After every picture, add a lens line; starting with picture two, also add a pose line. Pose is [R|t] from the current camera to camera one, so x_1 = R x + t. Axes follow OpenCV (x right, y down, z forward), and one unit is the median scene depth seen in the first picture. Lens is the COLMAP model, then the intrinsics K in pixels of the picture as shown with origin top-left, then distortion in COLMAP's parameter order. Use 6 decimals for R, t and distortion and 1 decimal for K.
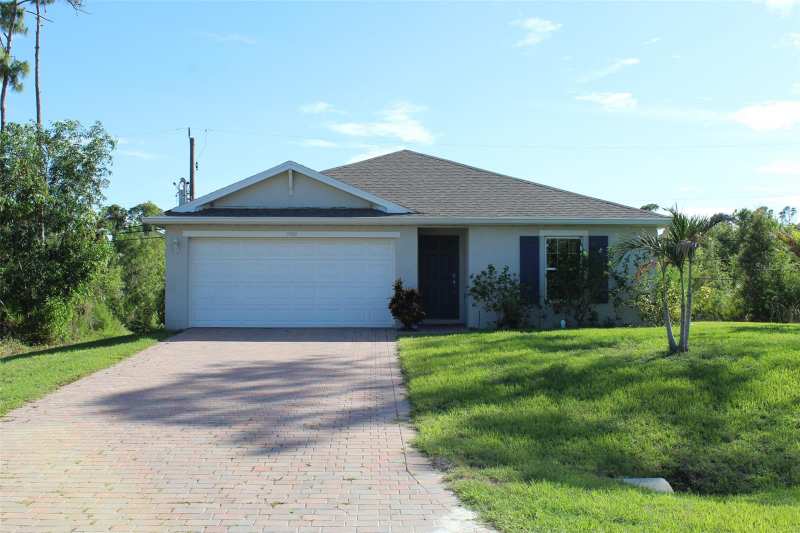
lens RADIAL K [[968.6, 0, 400.0], [0, 968.6, 266.5], [0, 0, 1]] dist [-0.012473, -0.019814]
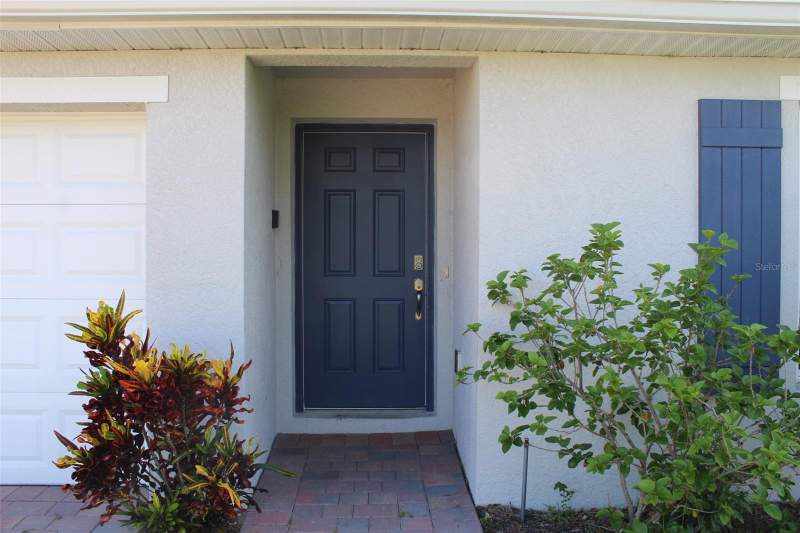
lens RADIAL K [[667.0, 0, 400.0], [0, 667.0, 266.5], [0, 0, 1]] dist [-0.050540, 0.007609]
pose [[0.999993, -0.003255, 0.001875, 0.052957], [0.003128, 0.997958, 0.063802, -0.002128], [-0.002078, -0.063796, 0.997961, 0.844224]]
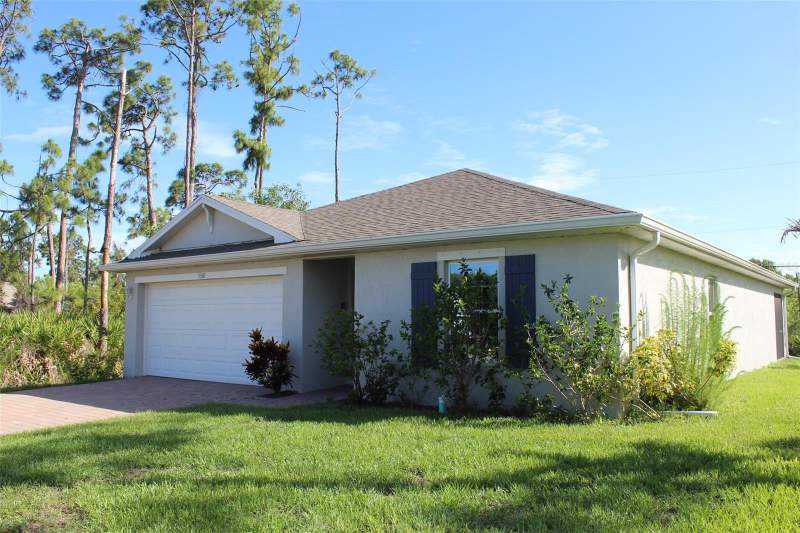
lens RADIAL K [[667.0, 0, 400.0], [0, 667.0, 266.5], [0, 0, 1]] dist [-0.050540, 0.007609]
pose [[0.774982, -0.053199, -0.629741, 0.409173], [0.024645, 0.998237, -0.054000, -0.004240], [0.631503, 0.026329, 0.774926, 0.637149]]
